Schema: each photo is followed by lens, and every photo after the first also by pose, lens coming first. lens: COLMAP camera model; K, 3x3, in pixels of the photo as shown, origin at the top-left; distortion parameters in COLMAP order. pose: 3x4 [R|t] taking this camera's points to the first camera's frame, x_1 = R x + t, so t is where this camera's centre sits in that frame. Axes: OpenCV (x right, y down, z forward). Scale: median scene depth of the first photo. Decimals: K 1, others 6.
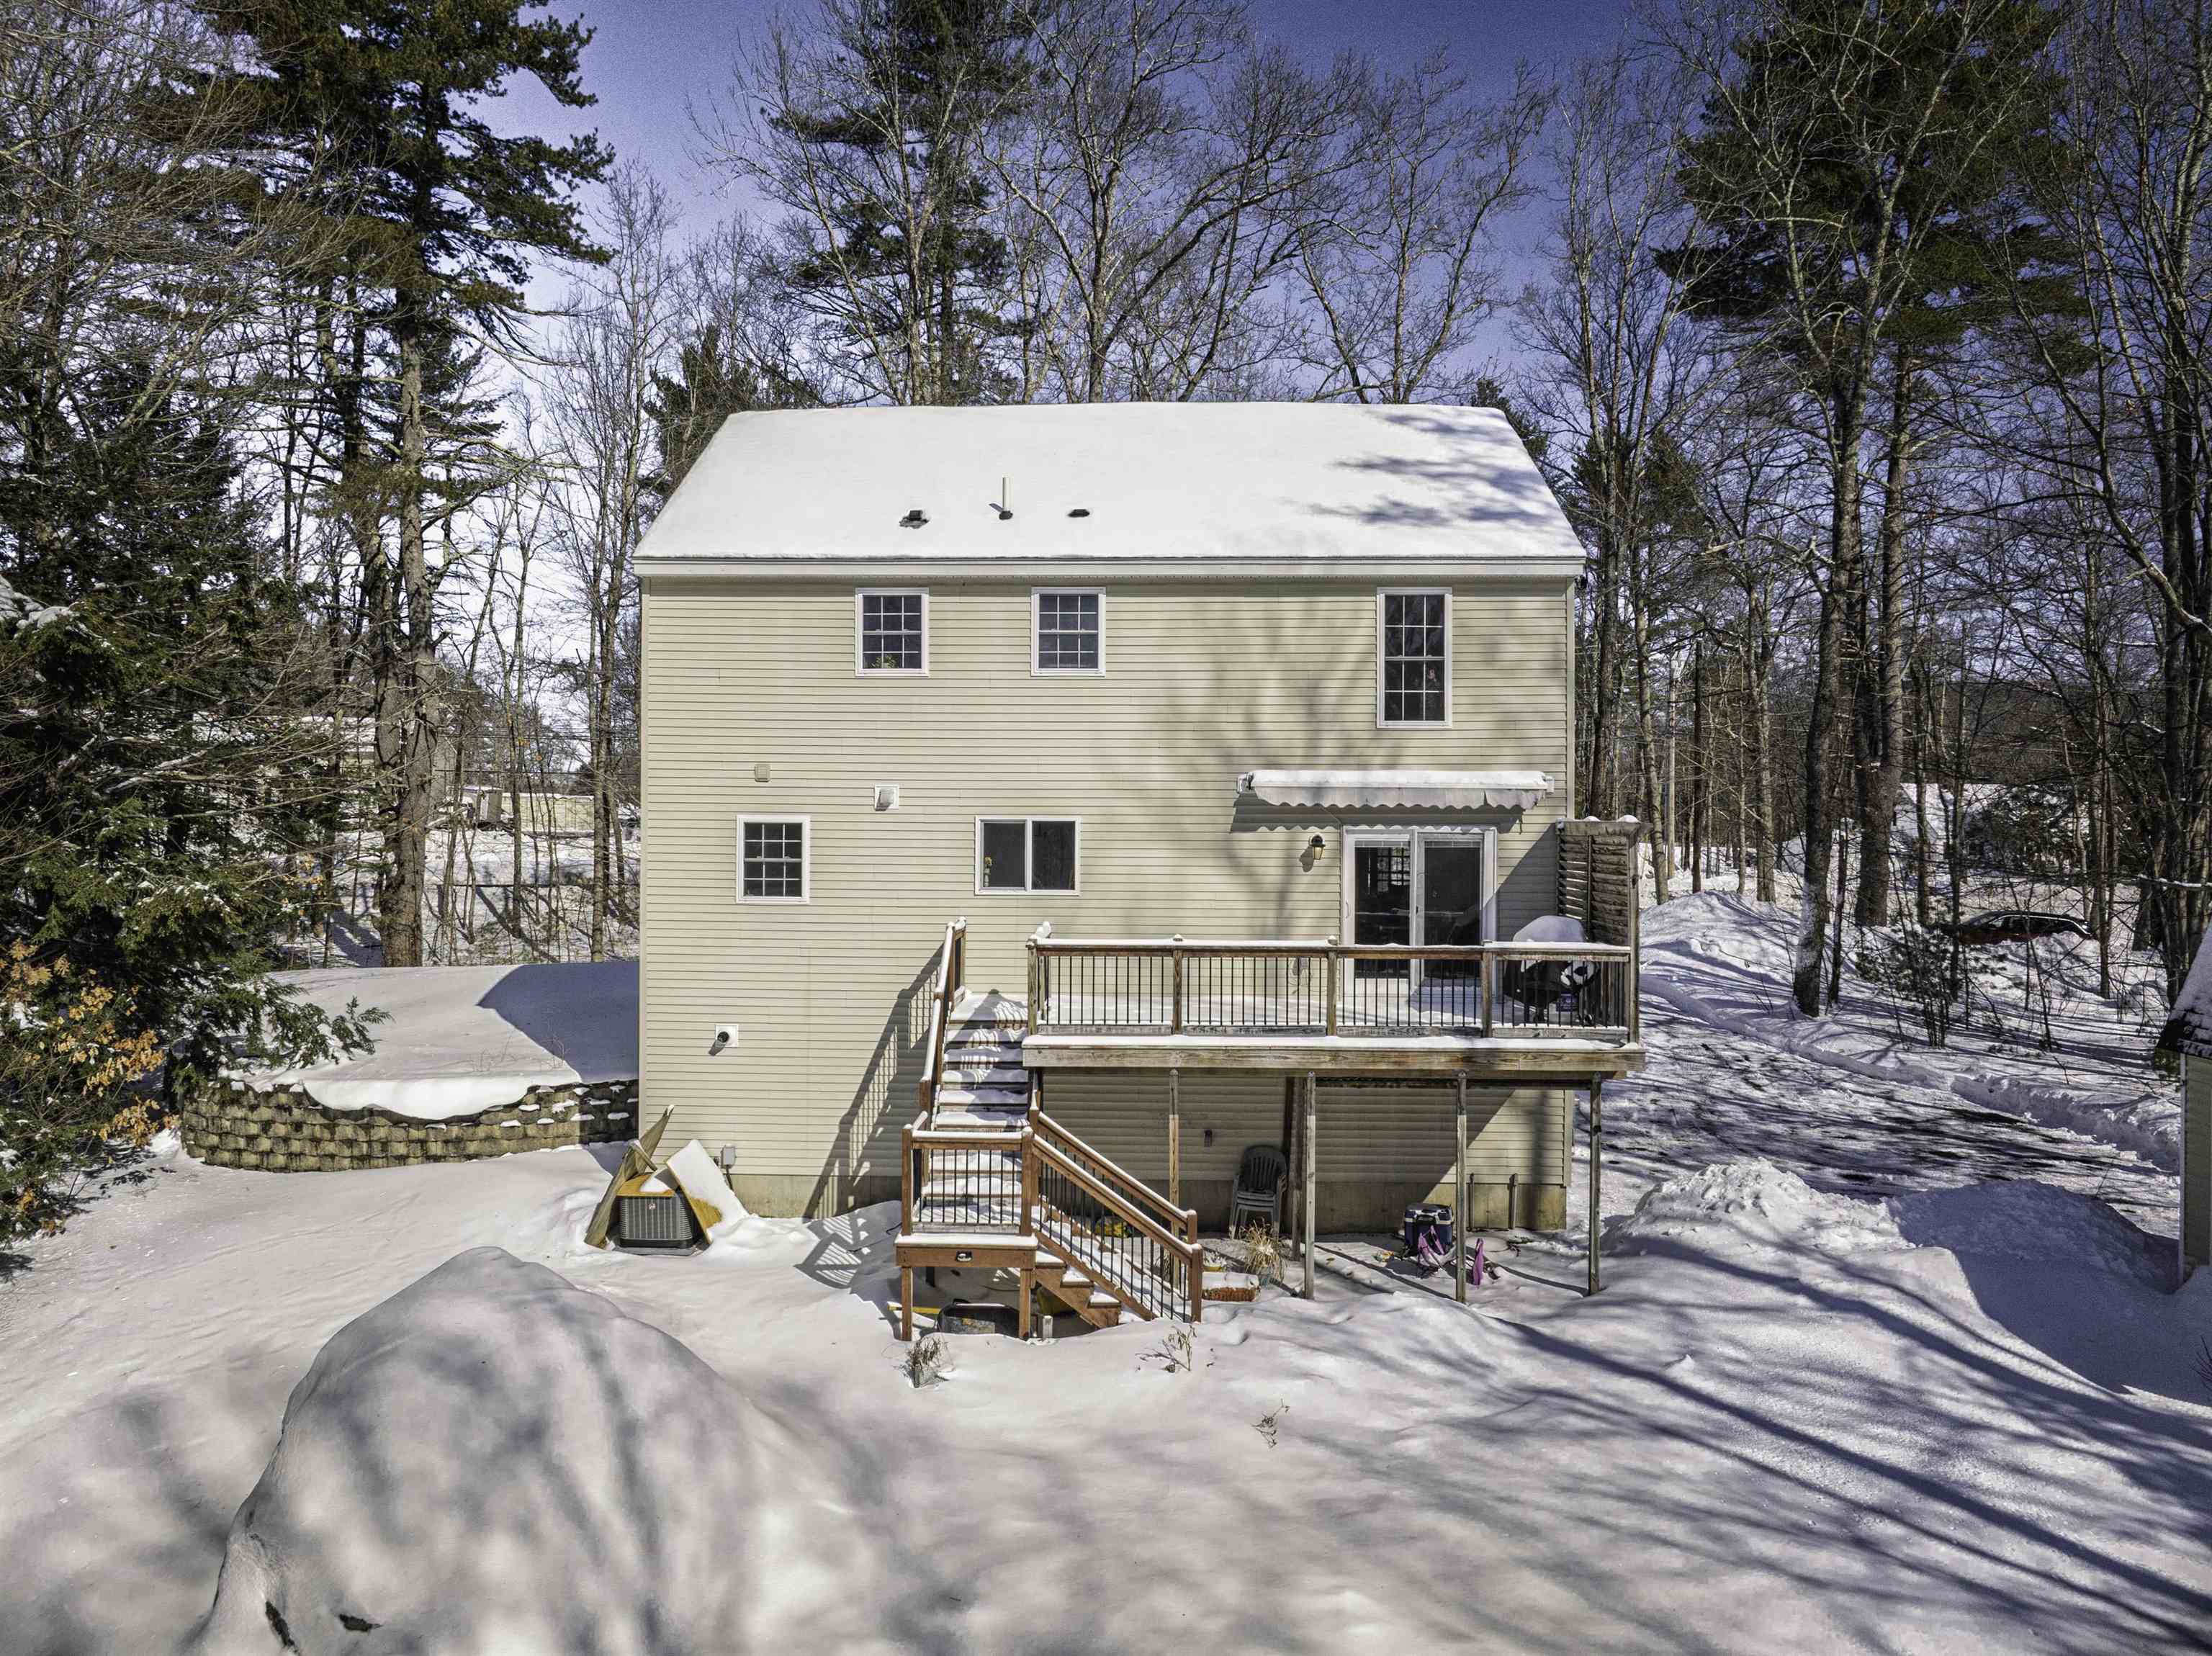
lens RADIAL K [[1565.8, 0, 1115.2], [0, 1565.8, 824.5], [0, 0, 1]] dist [-0.052716, -0.002450]
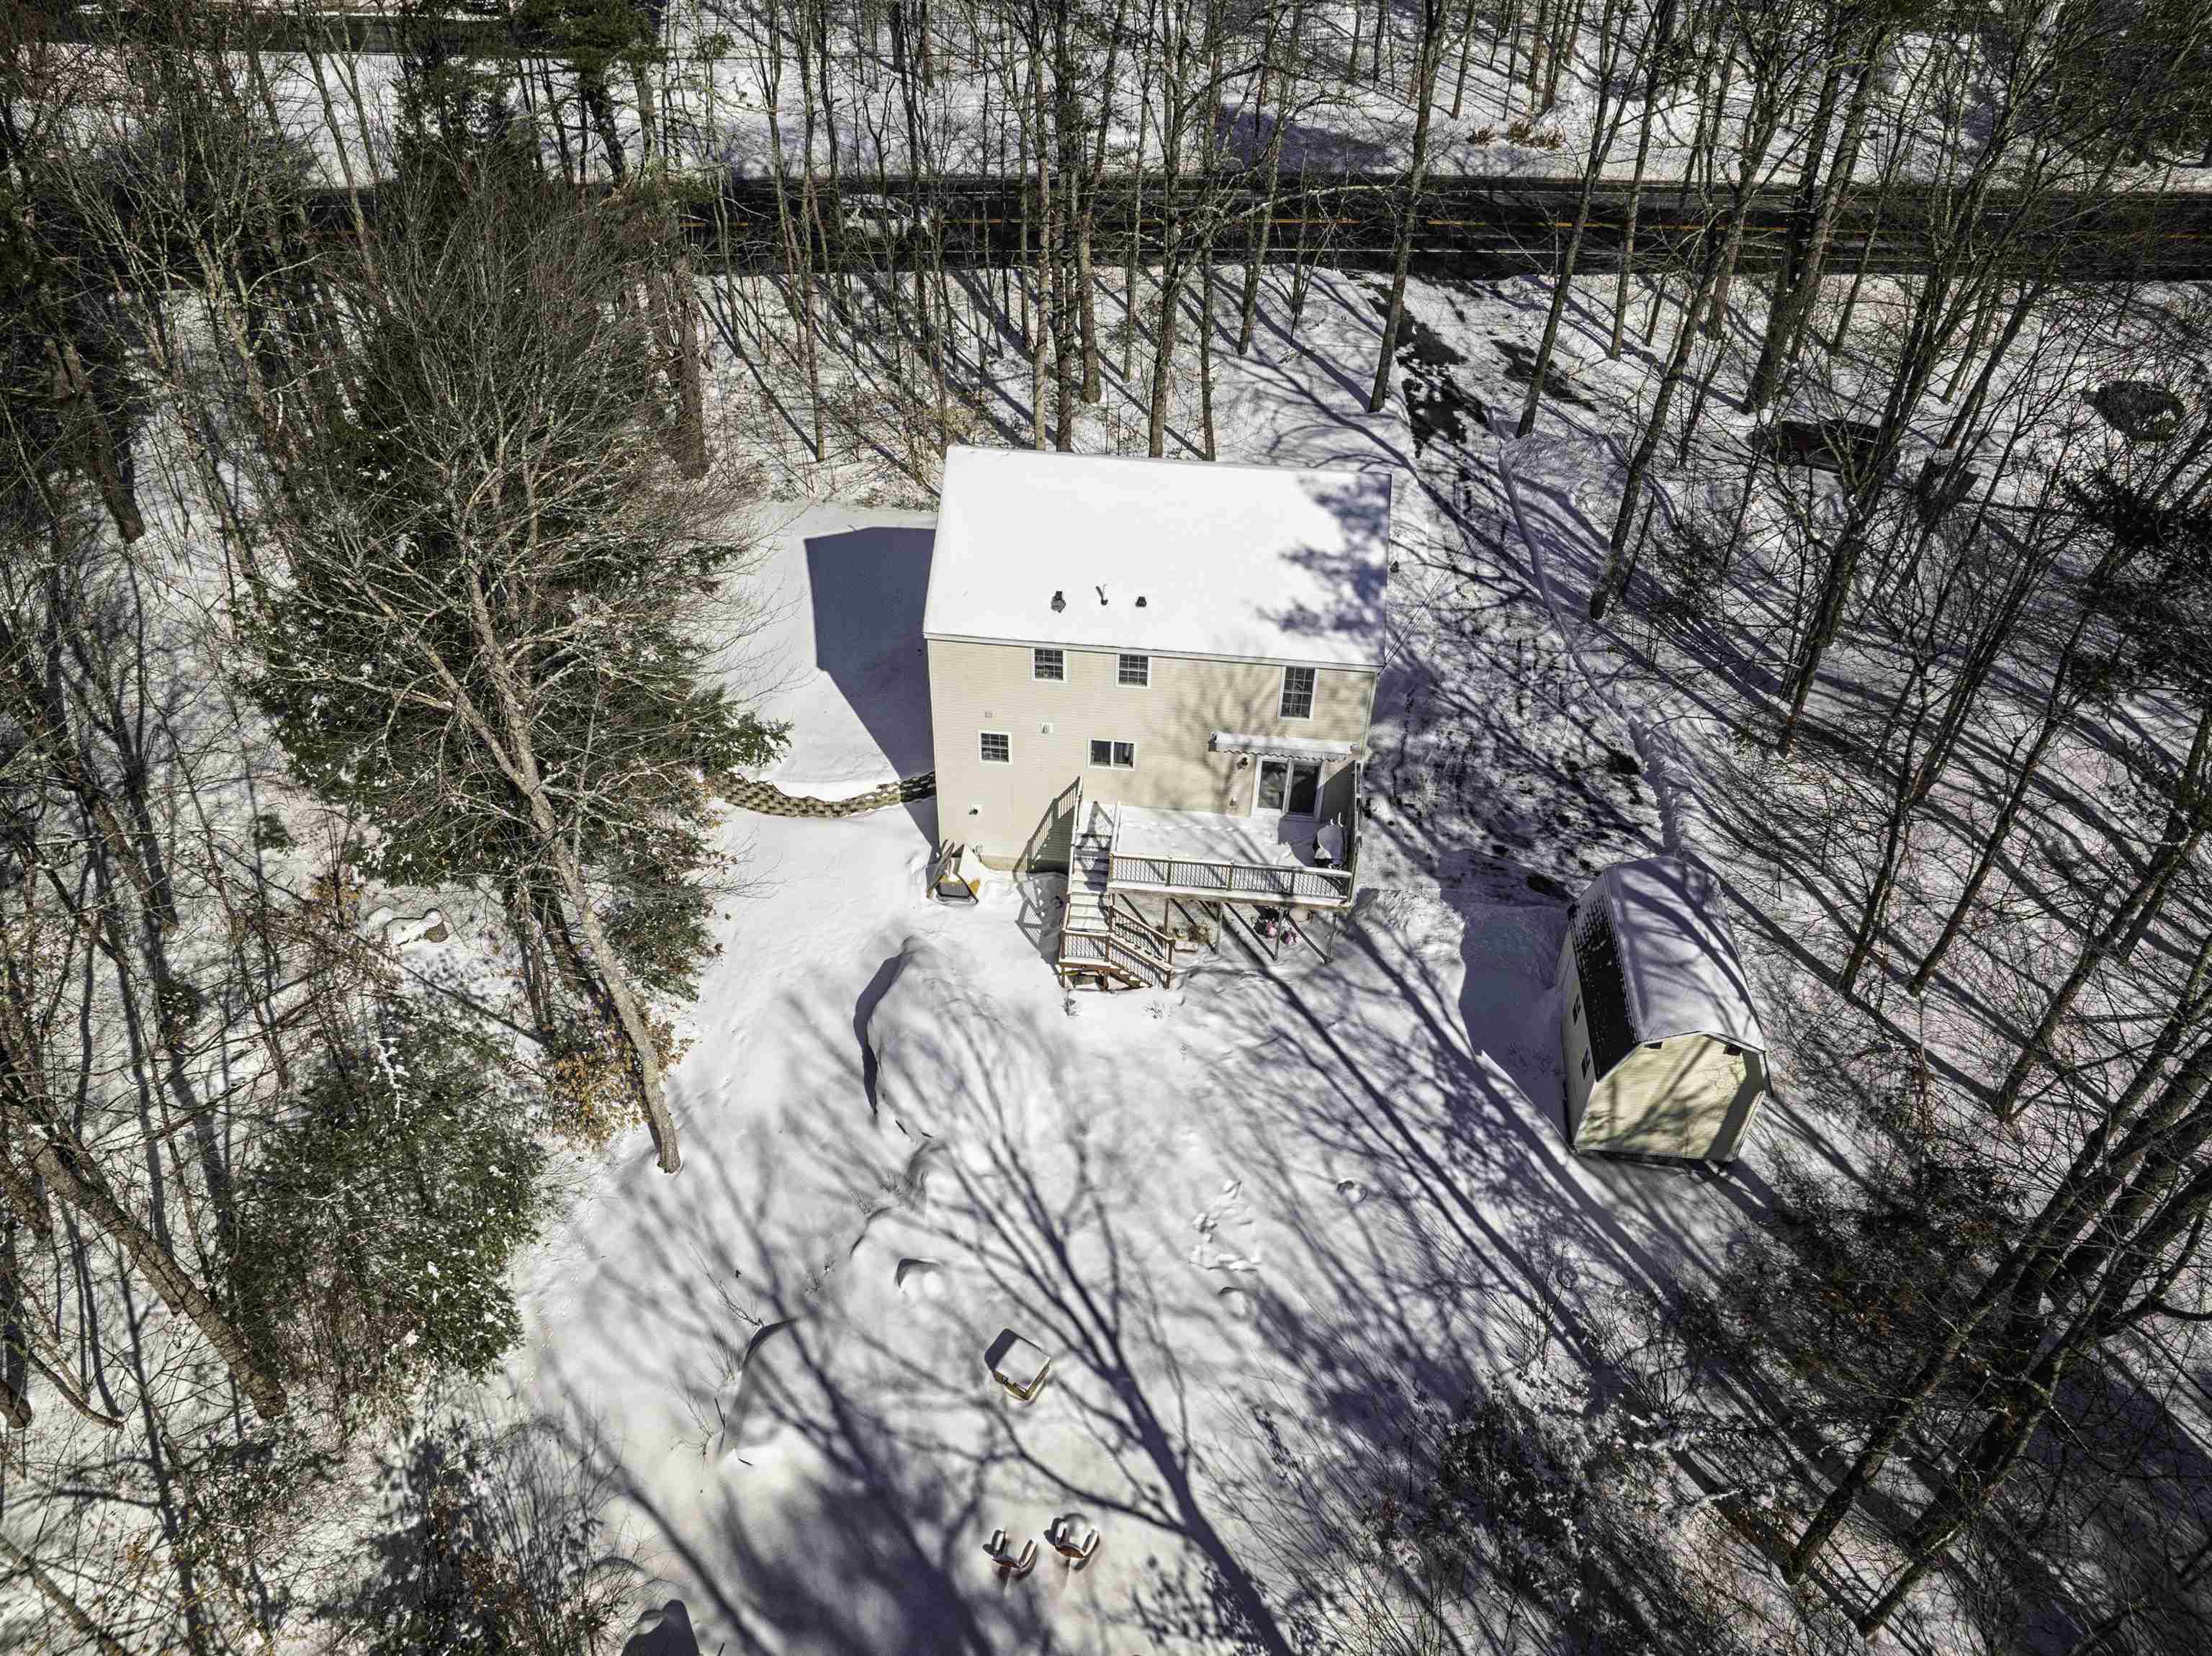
lens RADIAL K [[1565.8, 0, 1115.2], [0, 1565.8, 824.5], [0, 0, 1]] dist [-0.052716, -0.002450]
pose [[0.997547, 0.058957, -0.037737, 0.037047], [-0.021351, 0.769671, 0.638083, -1.303863], [0.066665, -0.635712, 0.769042, -0.744098]]
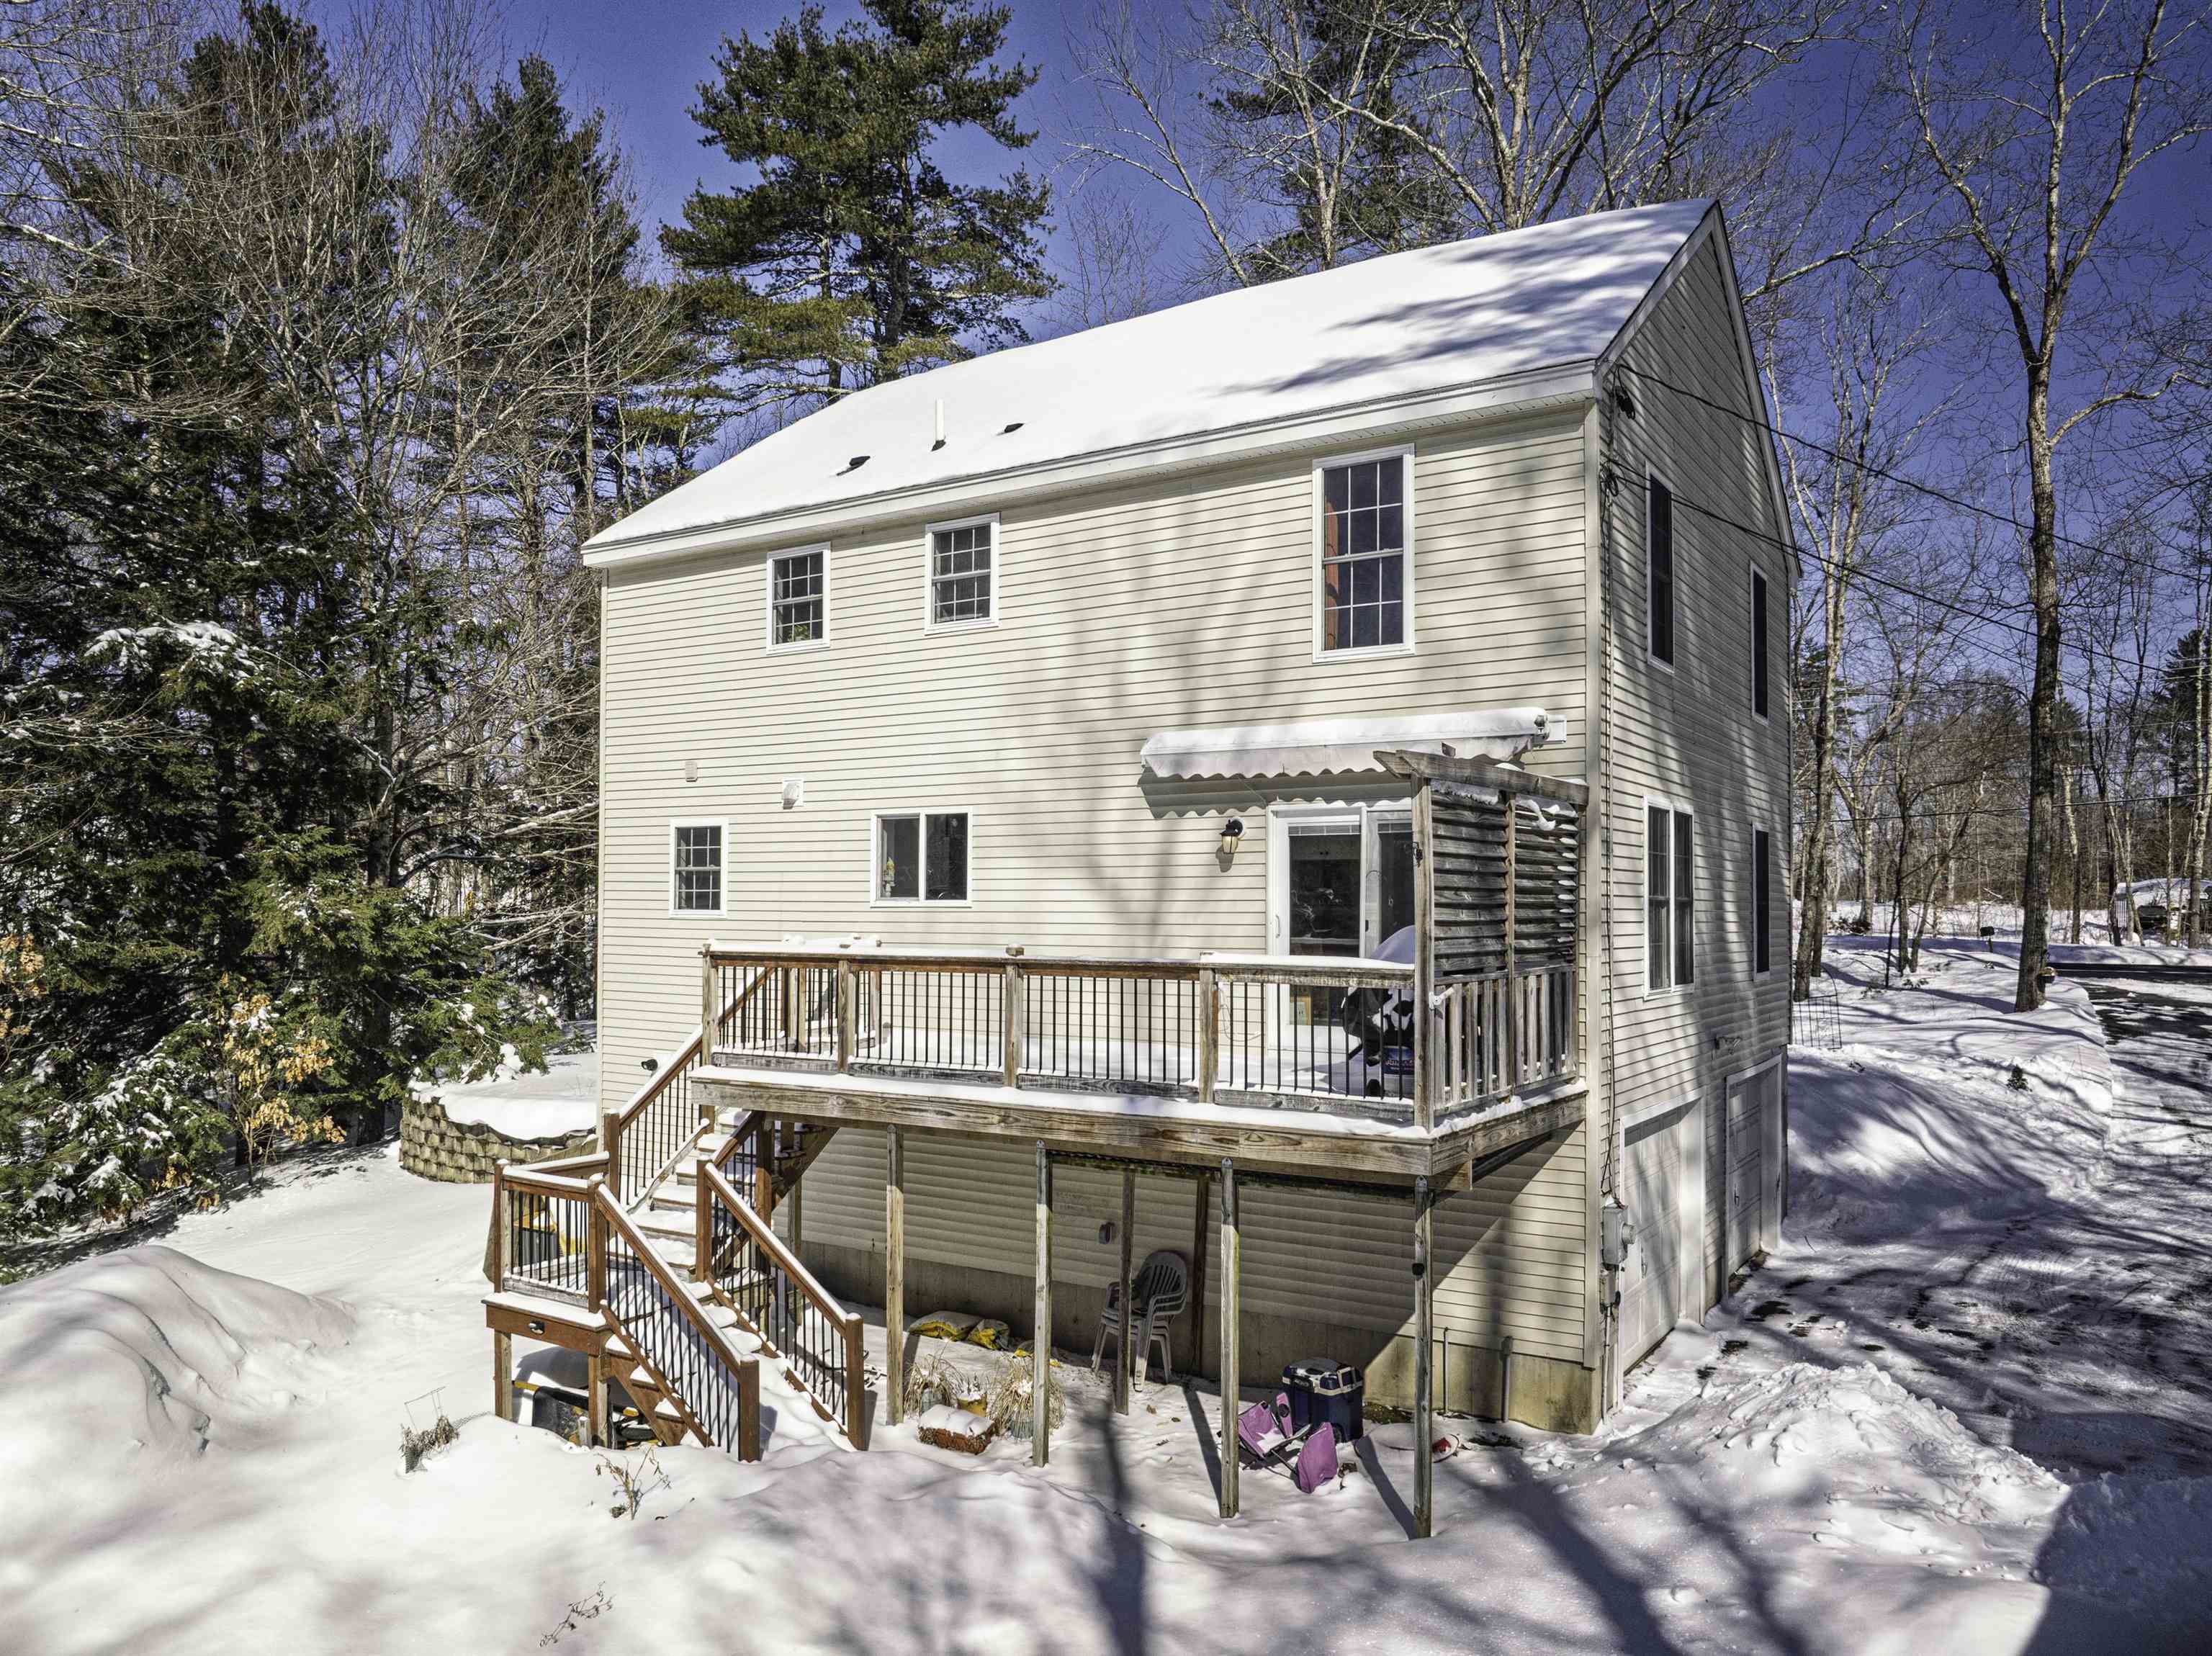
lens RADIAL K [[1595.2, 0, 1098.8], [0, 1595.2, 887.2], [0, 0, 1]] dist [-0.042000, 0.000530]
pose [[0.851692, -0.009821, -0.523950, 0.453094], [0.002665, 0.999893, -0.014411, 0.047468], [0.524036, 0.010877, 0.851627, 0.350241]]
